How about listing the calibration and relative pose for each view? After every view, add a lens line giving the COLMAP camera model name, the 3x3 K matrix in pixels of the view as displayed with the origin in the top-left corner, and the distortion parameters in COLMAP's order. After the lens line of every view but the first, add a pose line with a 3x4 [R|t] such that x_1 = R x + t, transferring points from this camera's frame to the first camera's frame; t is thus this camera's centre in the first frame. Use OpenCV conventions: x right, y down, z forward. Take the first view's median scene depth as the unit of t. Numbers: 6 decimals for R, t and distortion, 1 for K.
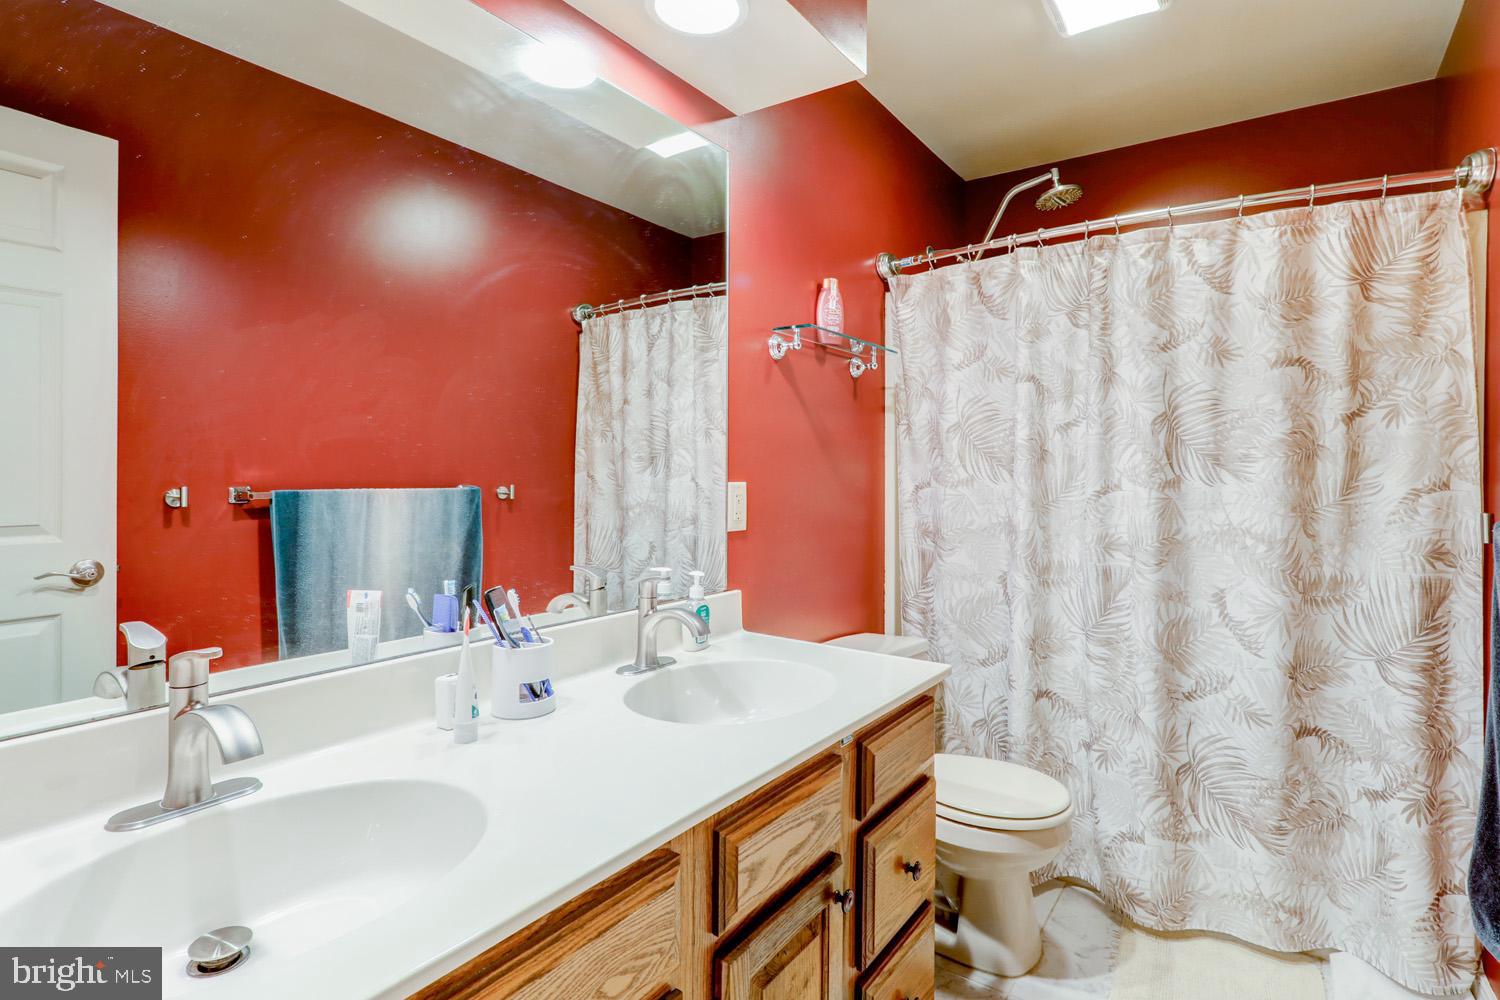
lens RADIAL K [[751.3, 0, 766.1], [0, 751.3, 475.5], [0, 0, 1]] dist [0.003786, 0.001386]
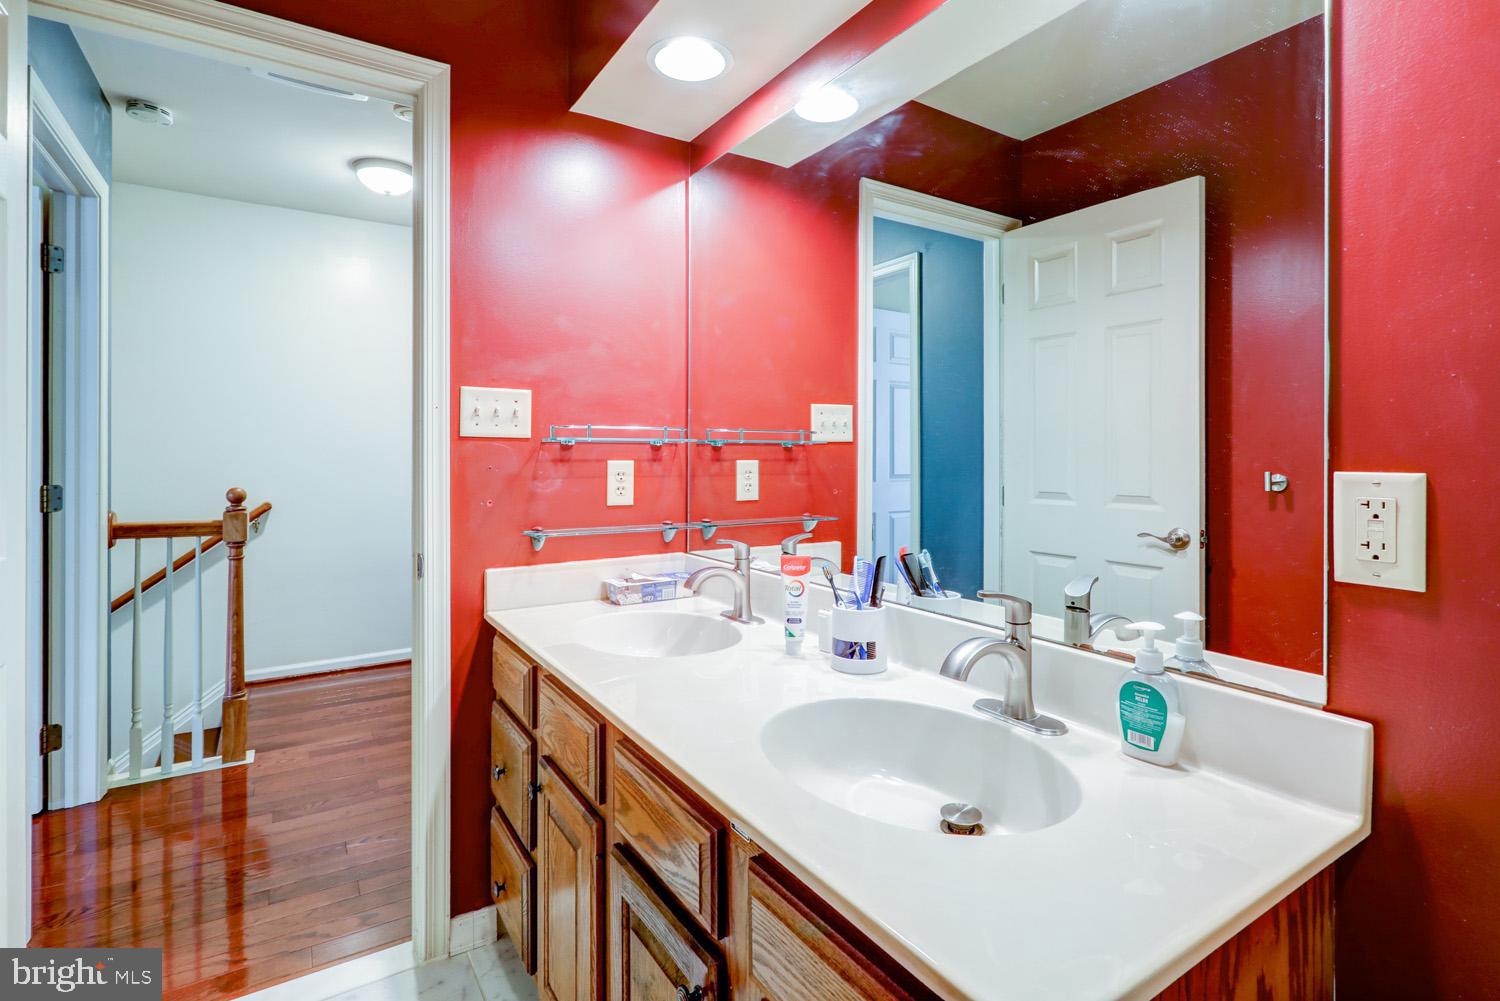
lens RADIAL K [[728.3, 0, 751.6], [0, 728.3, 463.0], [0, 0, 1]] dist [-0.000593, 0.000488]
pose [[-0.389166, 0.001519, -0.921166, 0.494433], [-0.002099, 0.999995, 0.002536, 0.003574], [0.921165, 0.002920, -0.389161, 0.859555]]
